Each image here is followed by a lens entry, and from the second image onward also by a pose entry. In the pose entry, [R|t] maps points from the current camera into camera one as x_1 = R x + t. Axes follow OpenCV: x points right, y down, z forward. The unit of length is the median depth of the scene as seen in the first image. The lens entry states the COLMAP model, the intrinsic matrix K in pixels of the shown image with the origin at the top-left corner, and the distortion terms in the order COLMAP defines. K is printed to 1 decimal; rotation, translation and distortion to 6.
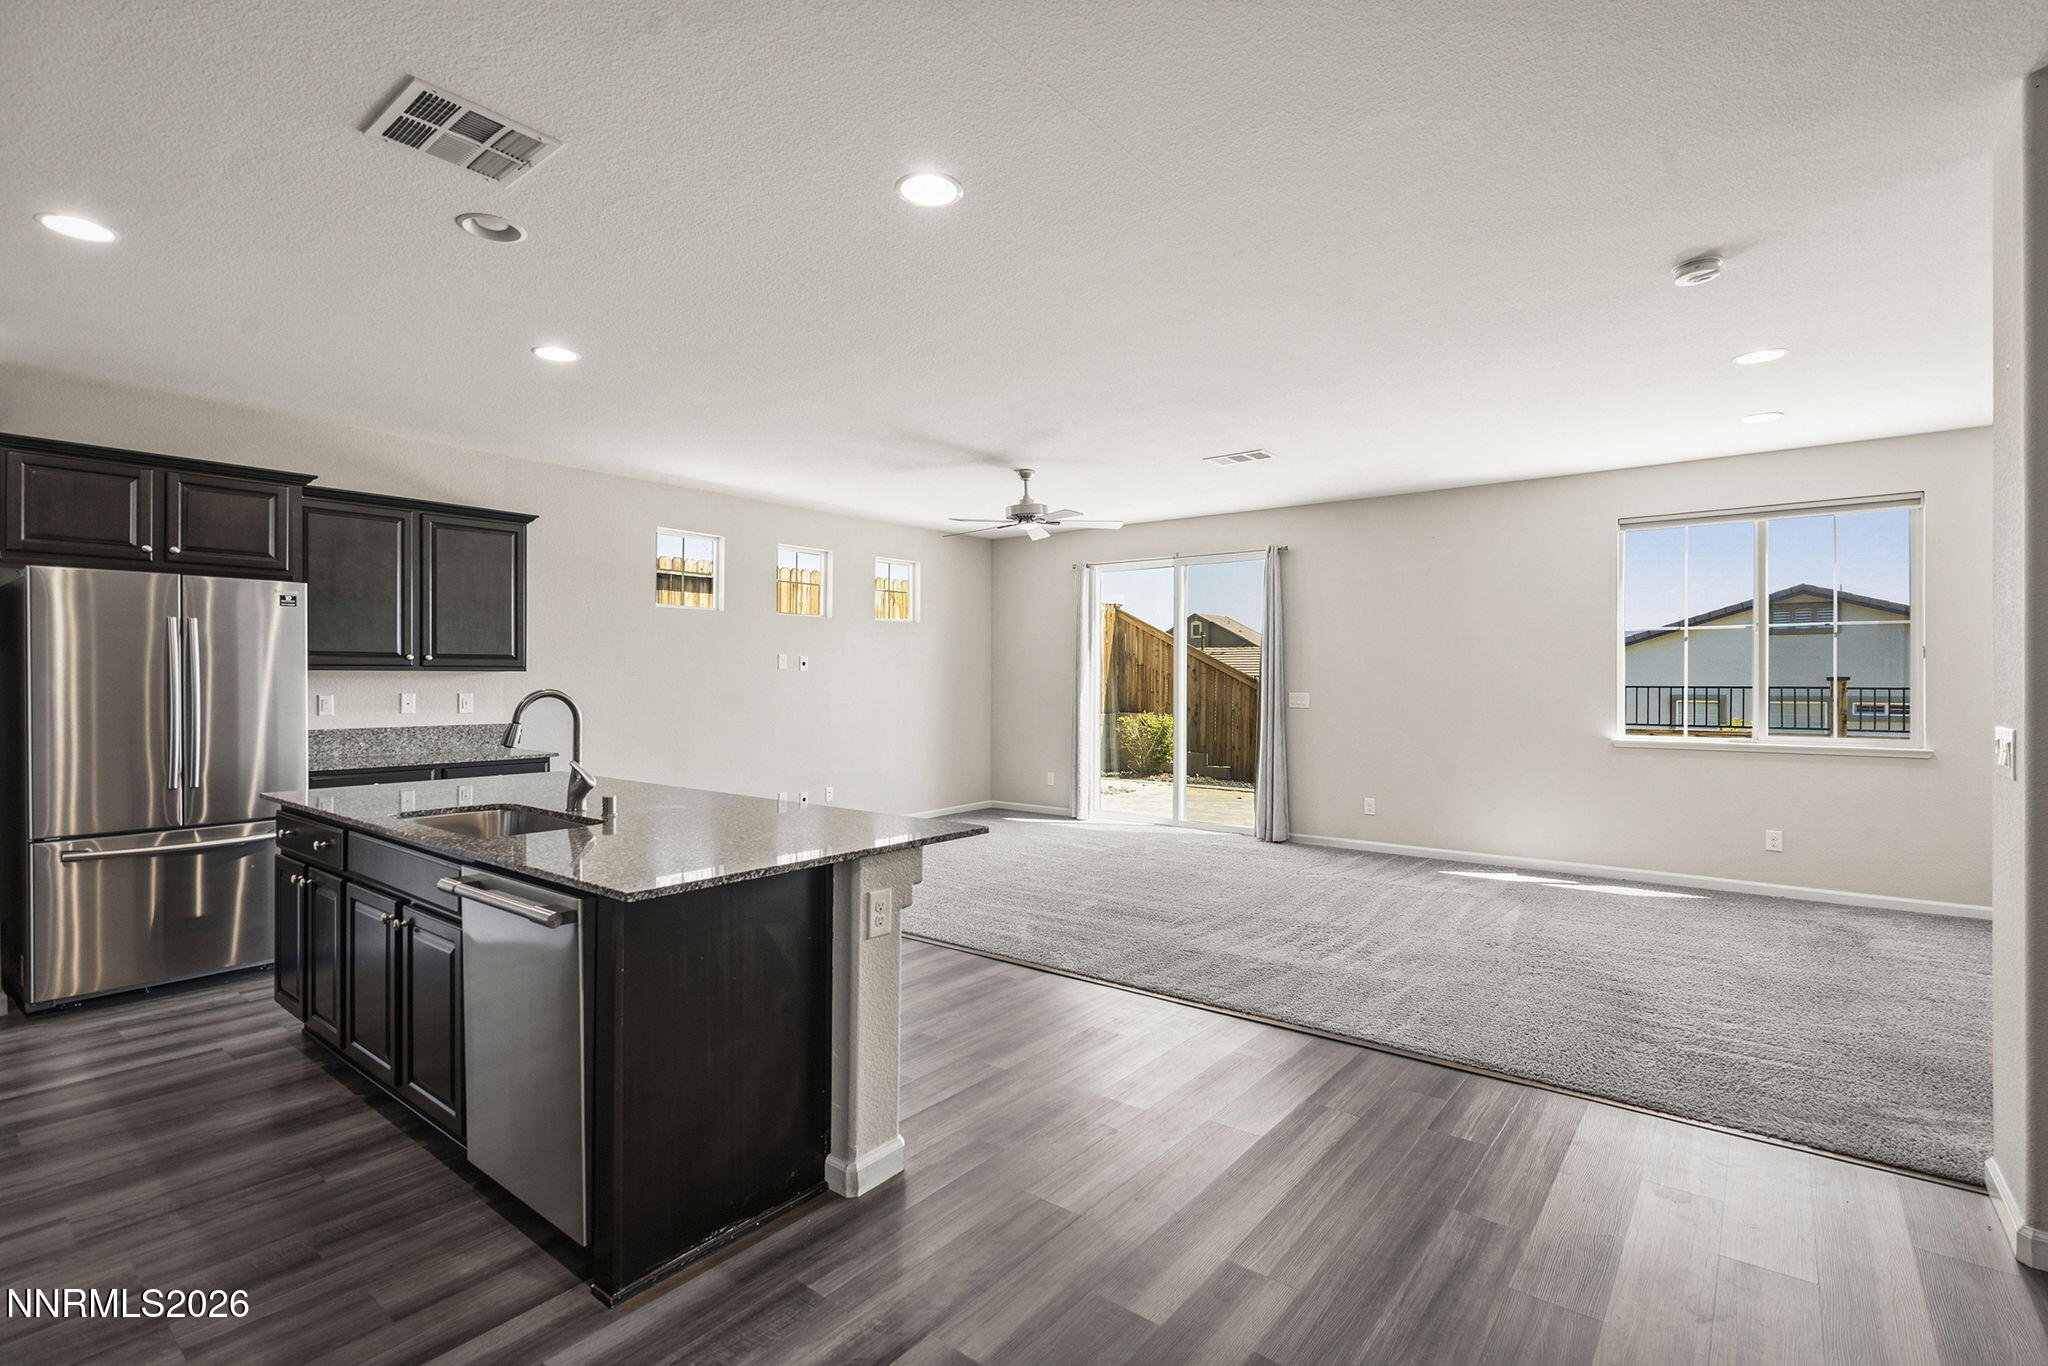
lens RADIAL K [[947.6, 0, 1003.2], [0, 947.6, 674.8], [0, 0, 1]] dist [-0.004902, -0.000023]
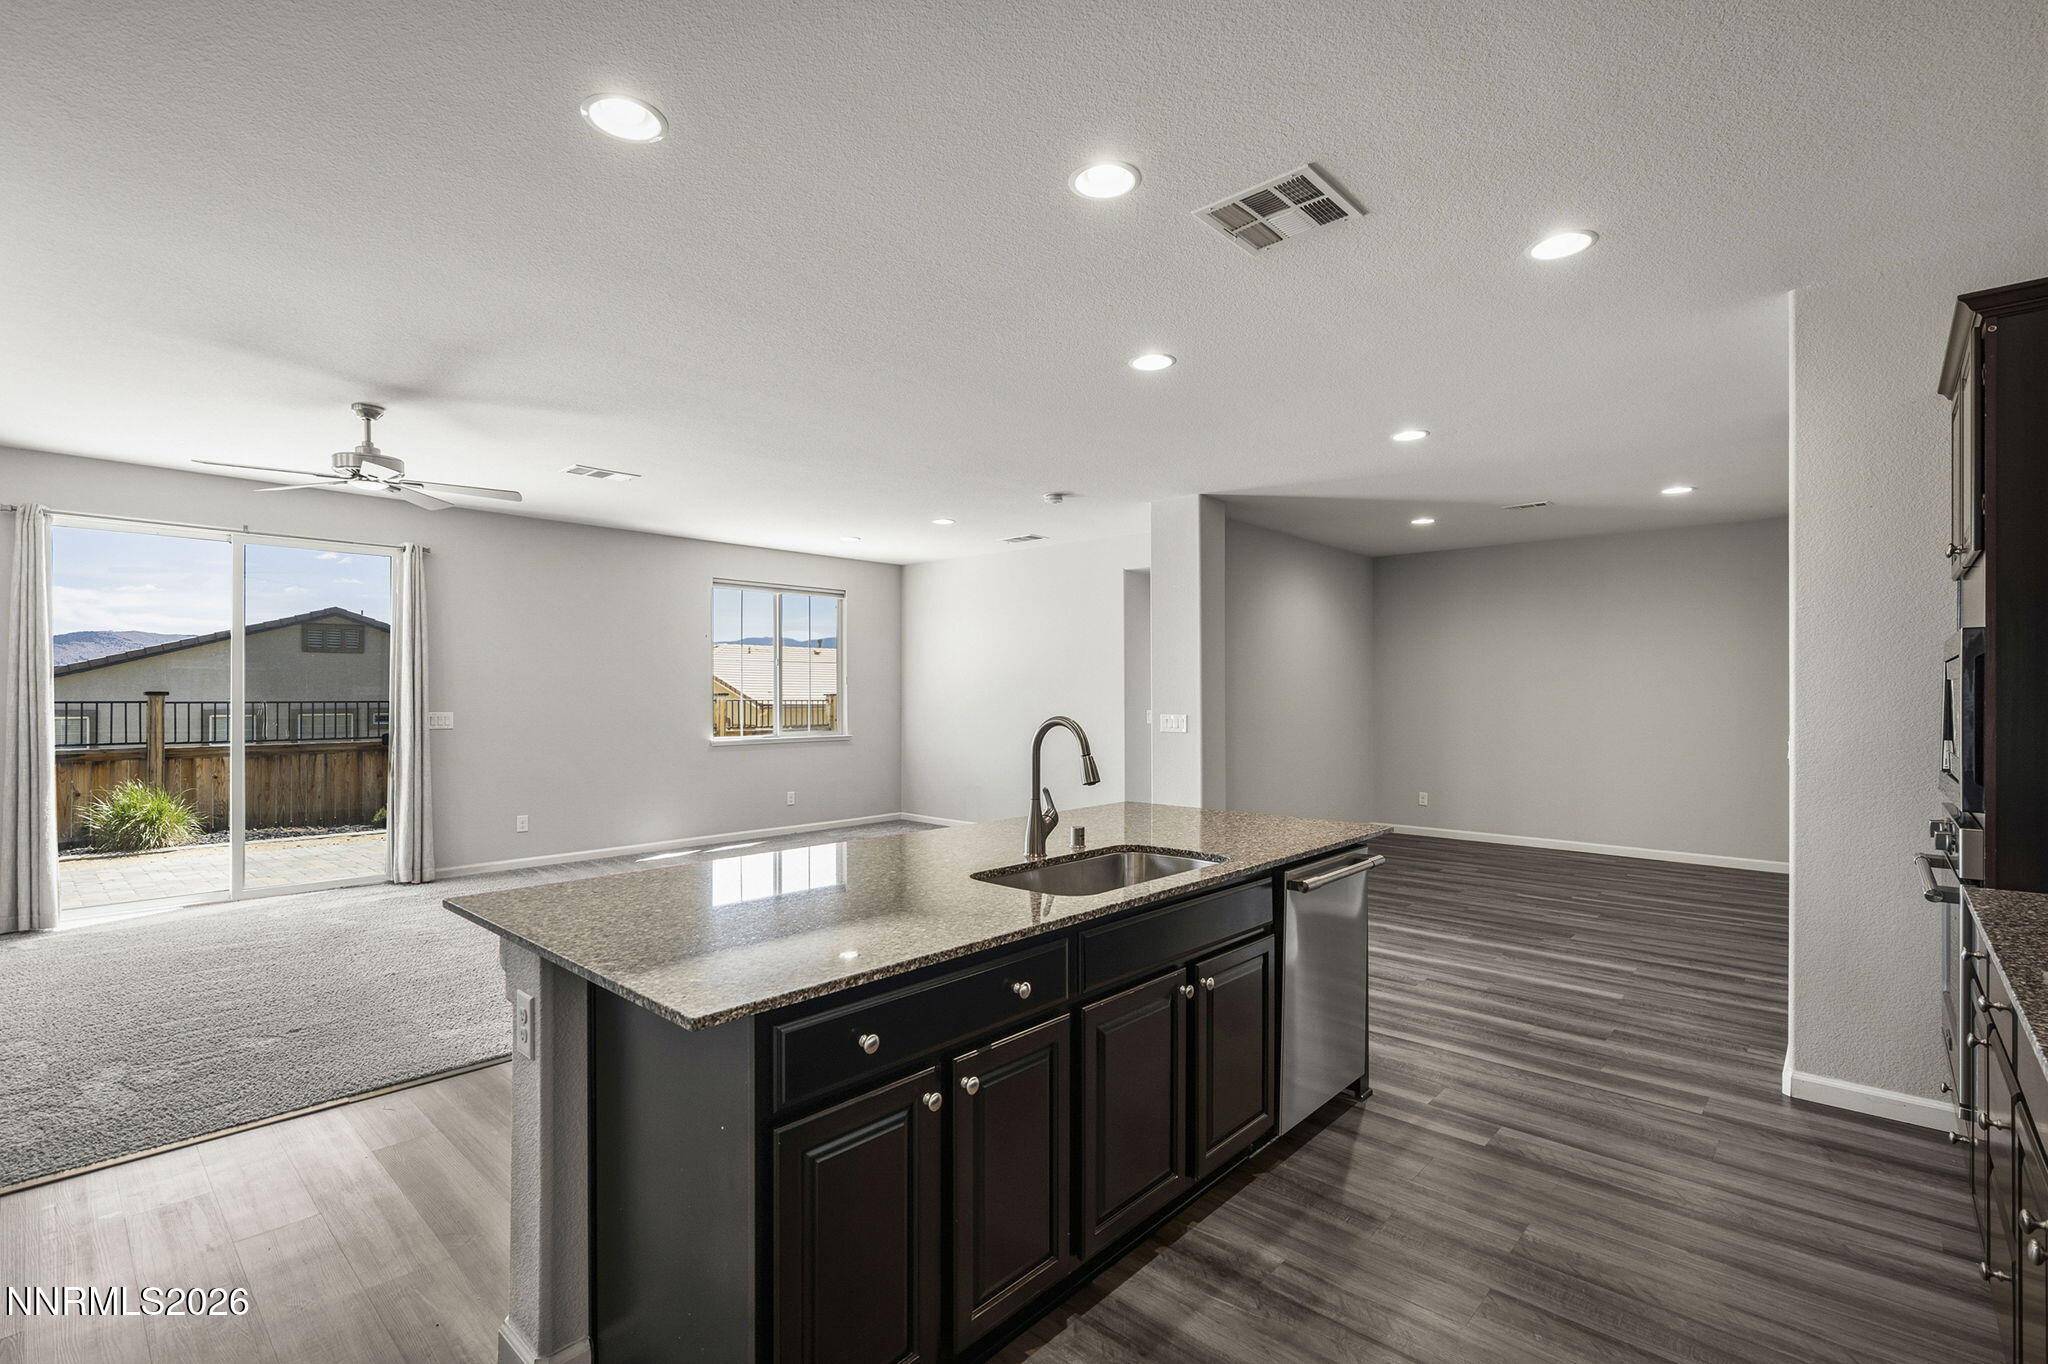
lens RADIAL K [[947.6, 0, 1017.1], [0, 947.6, 690.2], [0, 0, 1]] dist [-0.004902, -0.000023]
pose [[0.051008, 0.000913, 0.998698, -0.821007], [-0.003935, 0.999992, -0.000713, -0.005286], [-0.998690, -0.003894, 0.051012, 0.604240]]
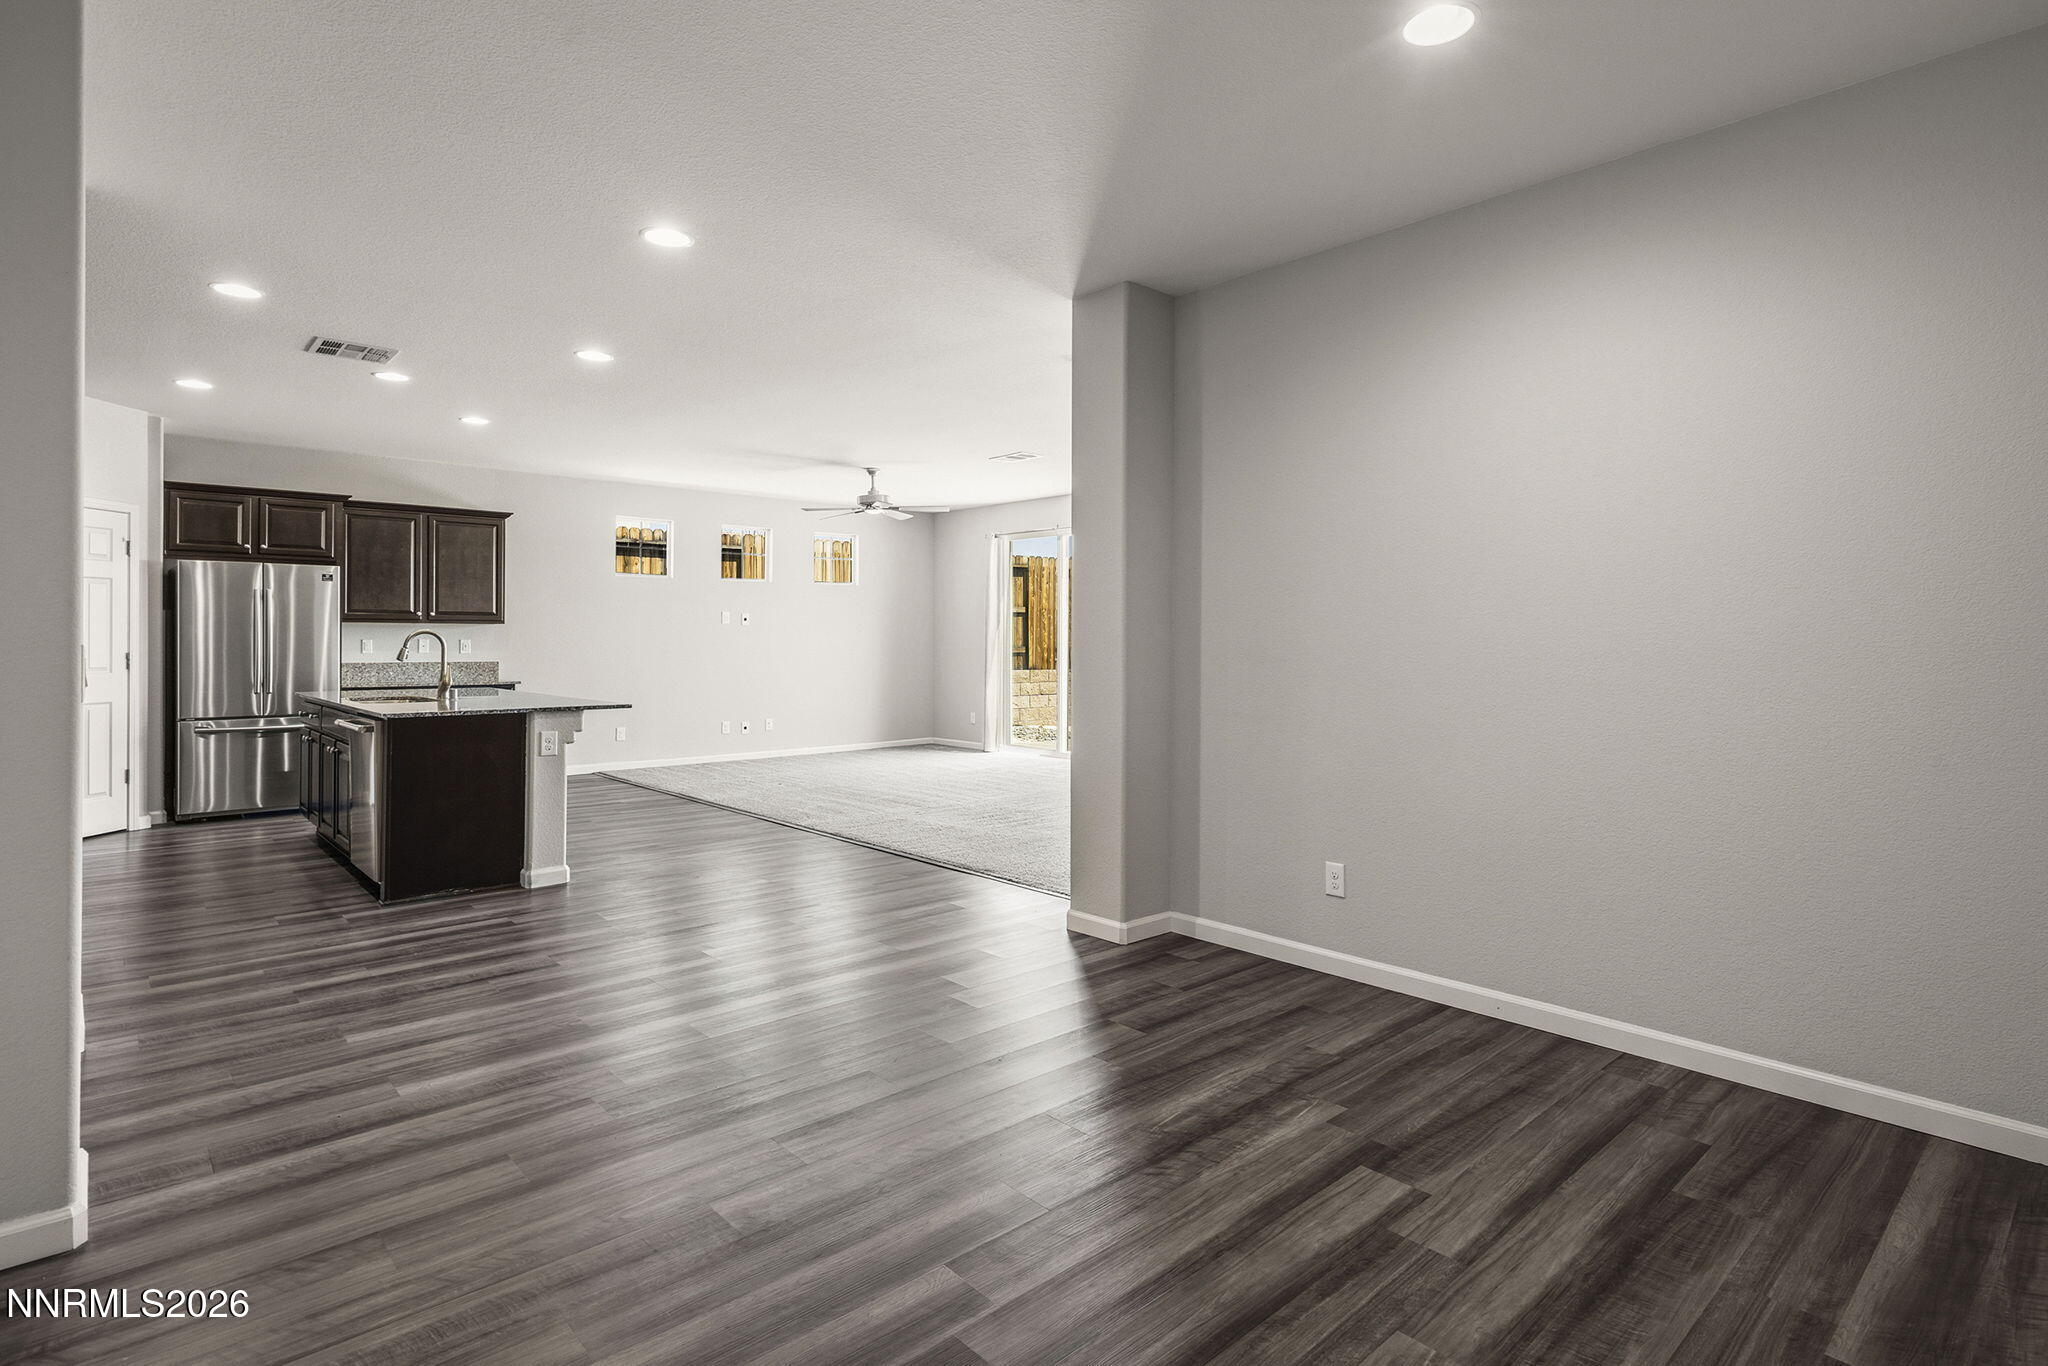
lens RADIAL K [[1017.7, 0, 1008.6], [0, 1017.7, 658.7], [0, 0, 1]] dist [-0.024452, 0.000645]
pose [[0.987999, 0.006870, -0.154304, 0.549686], [-0.003758, 0.999784, 0.020448, 0.017136], [0.154412, -0.019623, 0.987812, -0.436094]]
